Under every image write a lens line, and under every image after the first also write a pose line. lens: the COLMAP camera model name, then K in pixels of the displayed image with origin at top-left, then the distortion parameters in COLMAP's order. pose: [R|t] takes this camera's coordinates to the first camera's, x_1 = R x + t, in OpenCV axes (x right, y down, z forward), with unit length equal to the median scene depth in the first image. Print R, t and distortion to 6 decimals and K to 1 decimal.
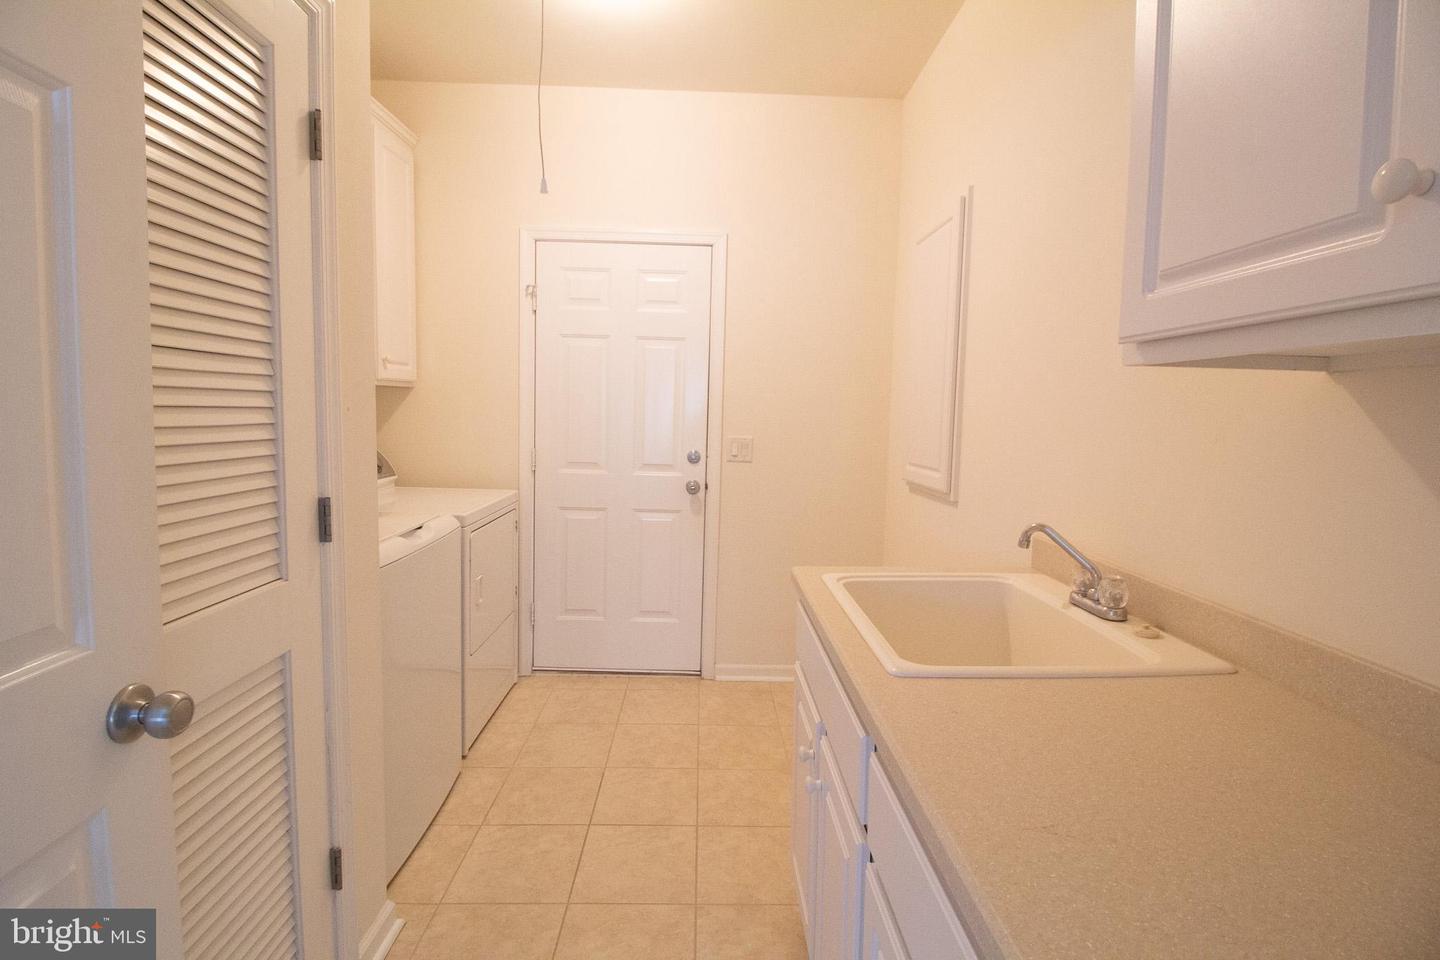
lens RADIAL K [[670.6, 0, 717.2], [0, 670.6, 465.9], [0, 0, 1]] dist [-0.000667, -0.014792]
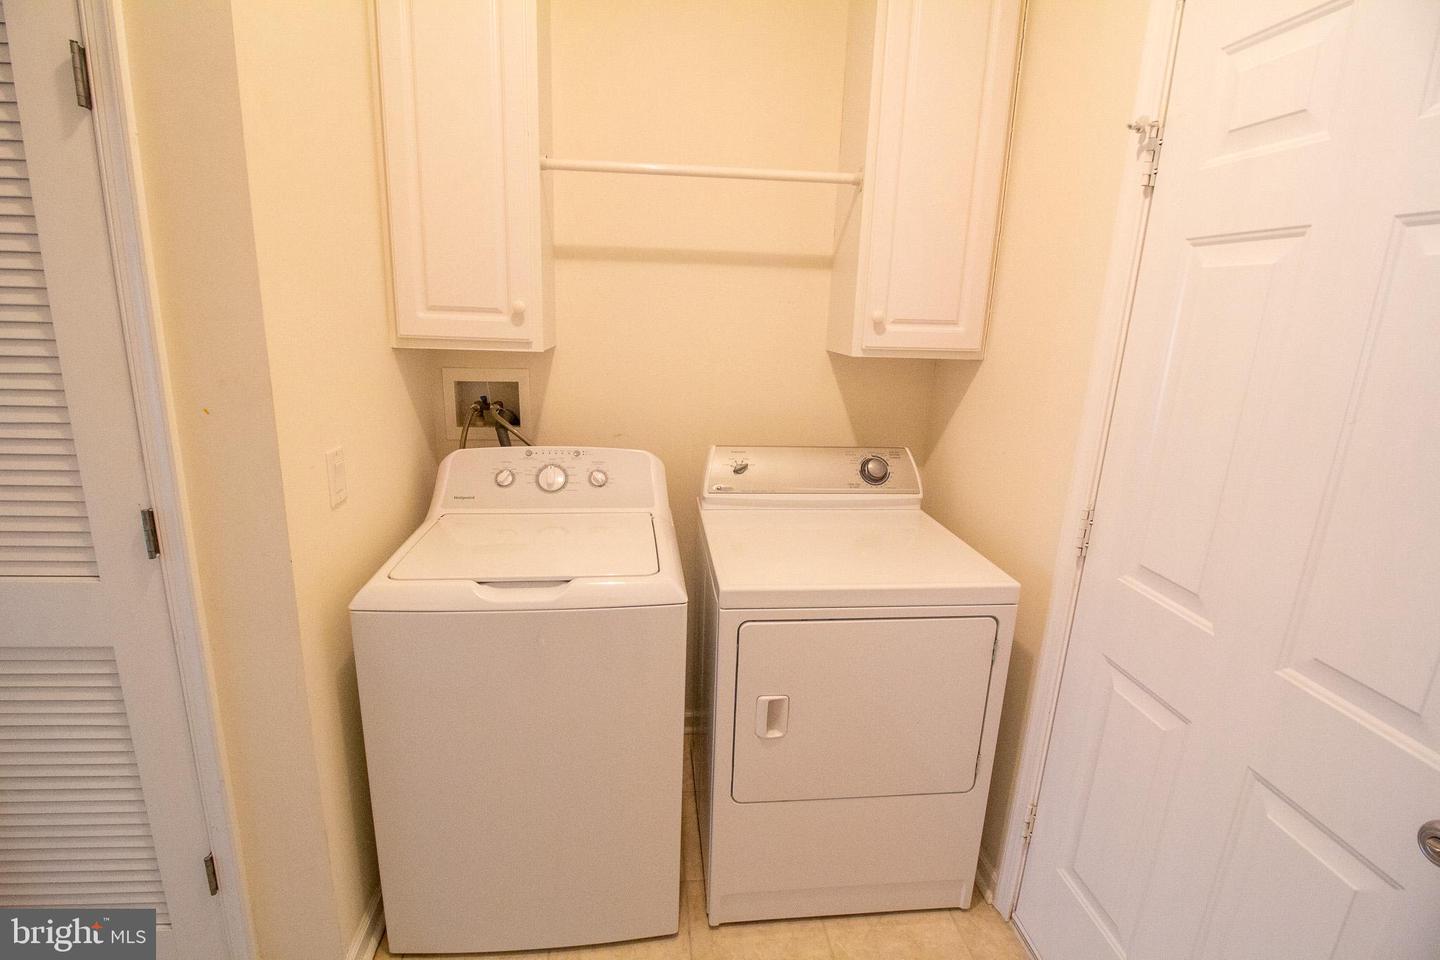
lens RADIAL K [[670.6, 0, 717.2], [0, 670.6, 465.9], [0, 0, 1]] dist [-0.000667, -0.014792]
pose [[0.083064, 0.215500, -0.972965, 0.139111], [-0.113653, 0.972017, 0.205587, -0.119335], [0.990042, 0.093504, 0.105232, 0.713456]]
